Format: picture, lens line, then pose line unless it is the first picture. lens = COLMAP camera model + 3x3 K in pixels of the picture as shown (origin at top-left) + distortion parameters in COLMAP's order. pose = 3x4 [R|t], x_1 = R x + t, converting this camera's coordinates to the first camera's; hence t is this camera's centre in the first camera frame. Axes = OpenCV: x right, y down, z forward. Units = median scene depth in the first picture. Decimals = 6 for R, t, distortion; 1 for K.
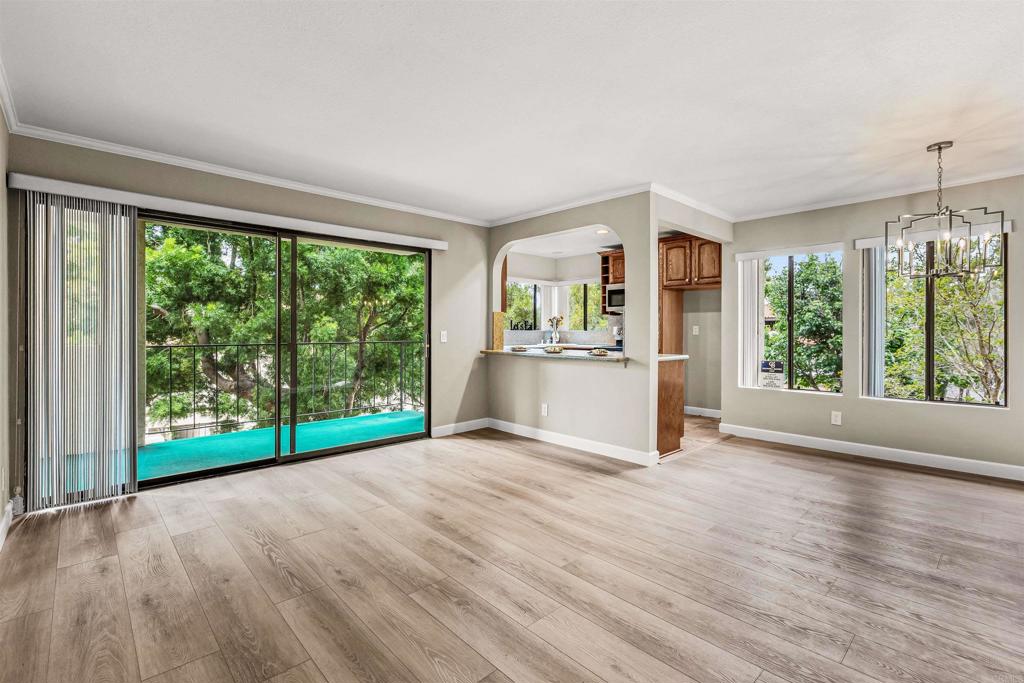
lens RADIAL K [[463.4, 0, 510.4], [0, 463.4, 330.5], [0, 0, 1]] dist [0.001907, 0.000220]
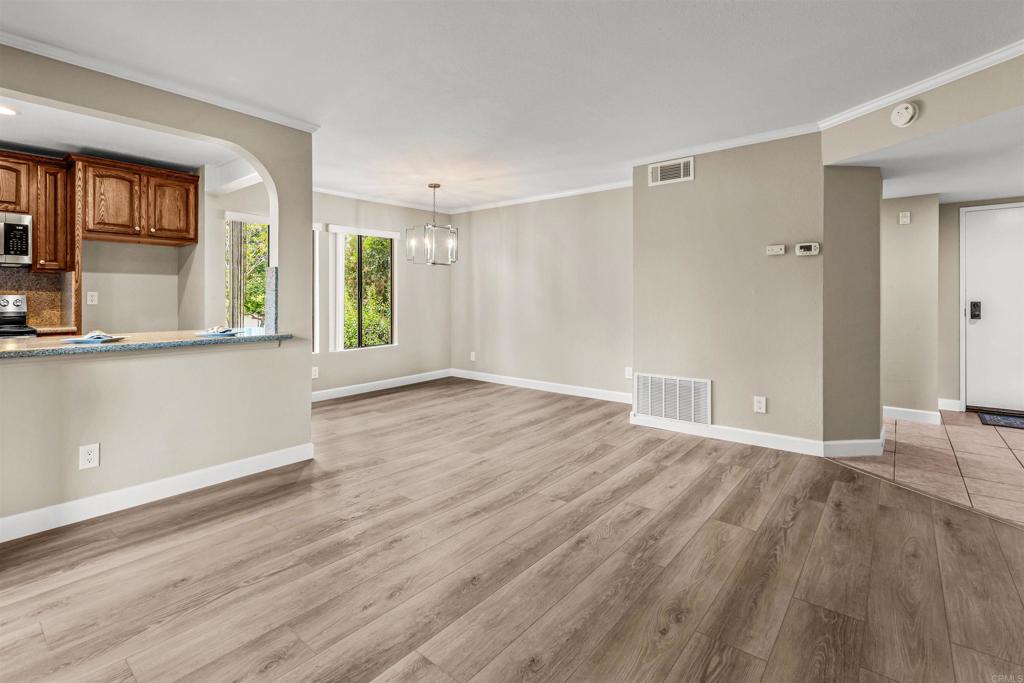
lens RADIAL K [[470.9, 0, 509.6], [0, 470.9, 297.2], [0, 0, 1]] dist [-0.000104, -0.000078]
pose [[-0.129852, 0.000362, 0.991533, -0.443970], [0.002708, 0.999996, -0.000011, -0.000227], [-0.991530, 0.002684, -0.129852, 0.554482]]
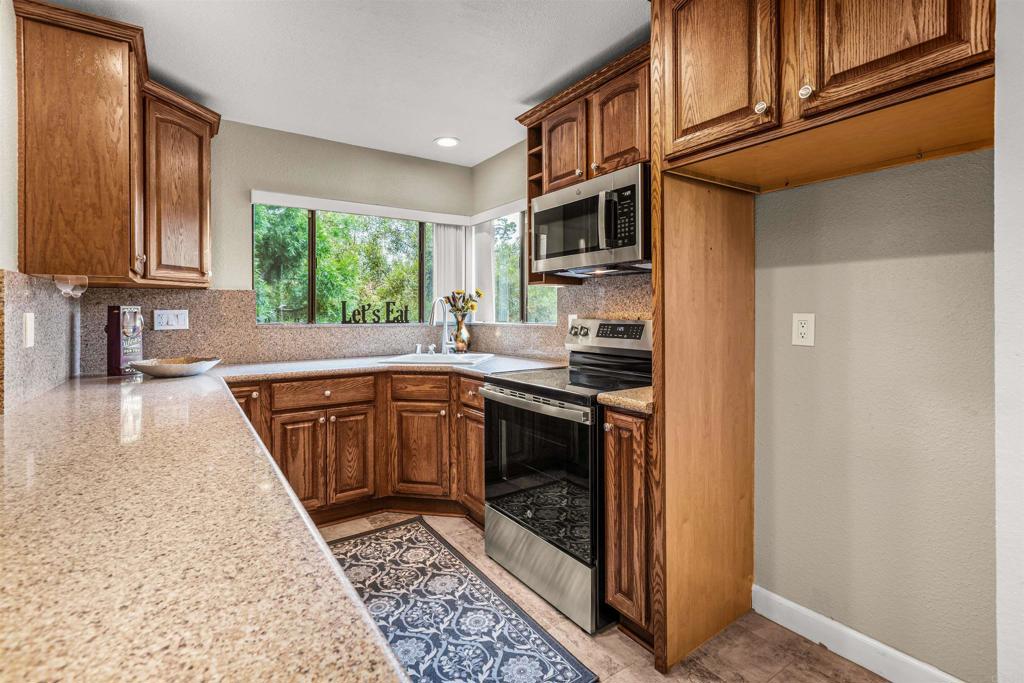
lens RADIAL K [[482.8, 0, 511.4], [0, 482.8, 313.3], [0, 0, 1]] dist [0.000214, -0.000054]
pose [[0.988130, -0.006528, -0.153482, 0.317947], [0.006859, 0.999975, 0.001629, -0.013850], [0.153467, -0.002662, 0.988150, 0.802941]]
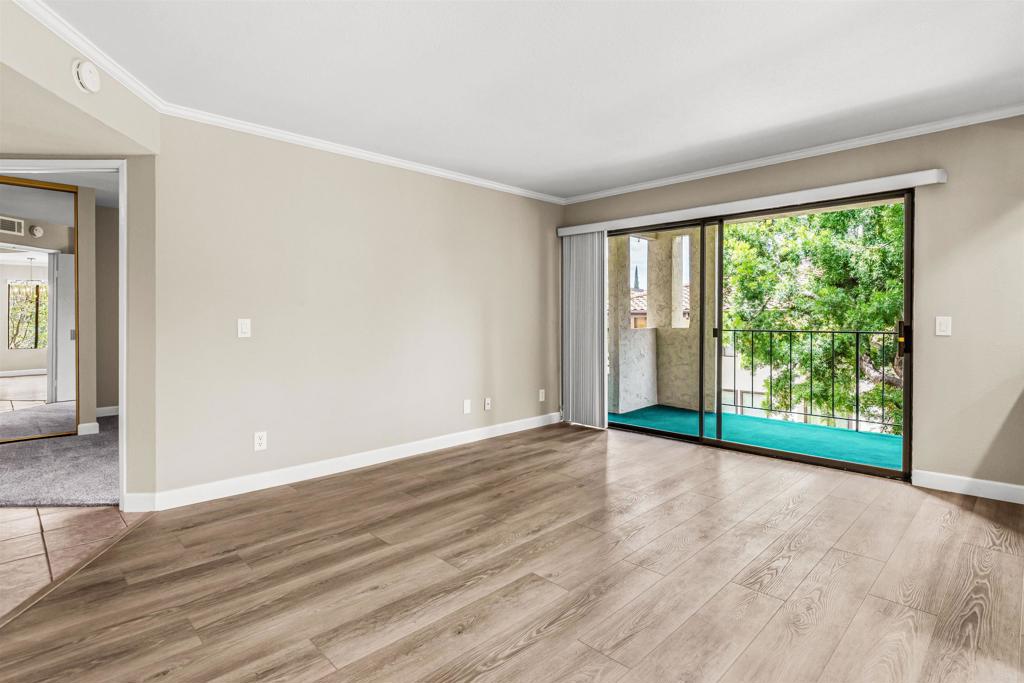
lens RADIAL K [[518.8, 0, 513.2], [0, 518.8, 319.4], [0, 0, 1]] dist [0.000237, -0.000128]
pose [[0.032393, 0.005306, -0.999461, 0.485303], [-0.000143, 0.999986, 0.005304, 0.001095], [0.999475, -0.000029, 0.032393, 0.398036]]
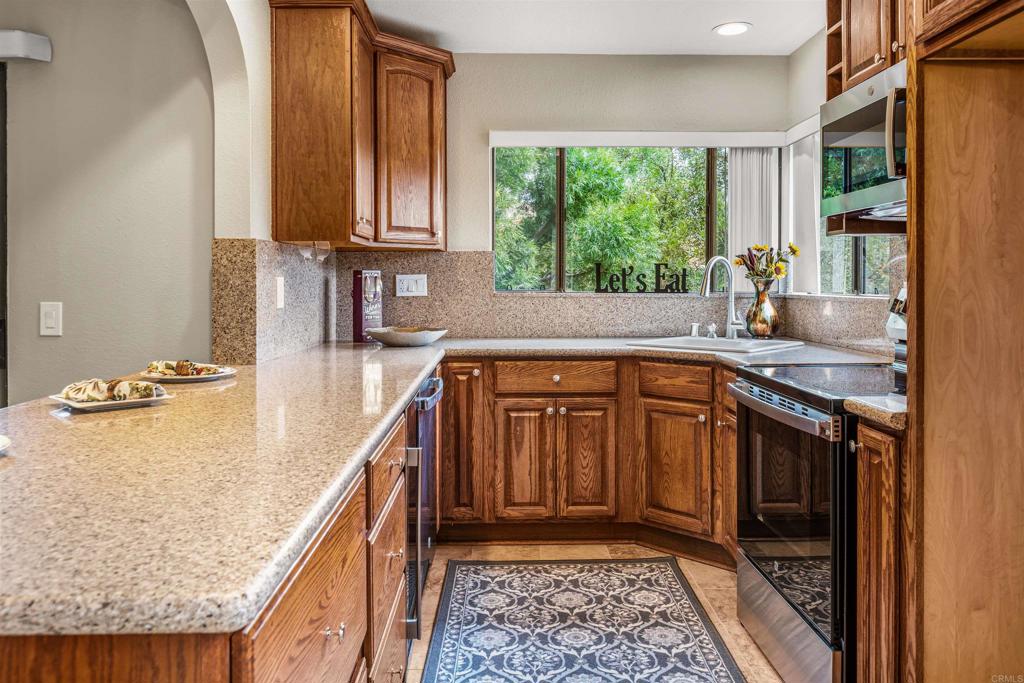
lens RADIAL K [[765.3, 0, 512.4], [0, 765.3, 292.1], [0, 0, 1]] dist [-0.003229, -0.000425]
pose [[0.741992, 0.006618, -0.670376, 0.451668], [0.002838, 0.999911, 0.013013, -0.011508], [0.670402, -0.011559, 0.741908, 0.771350]]
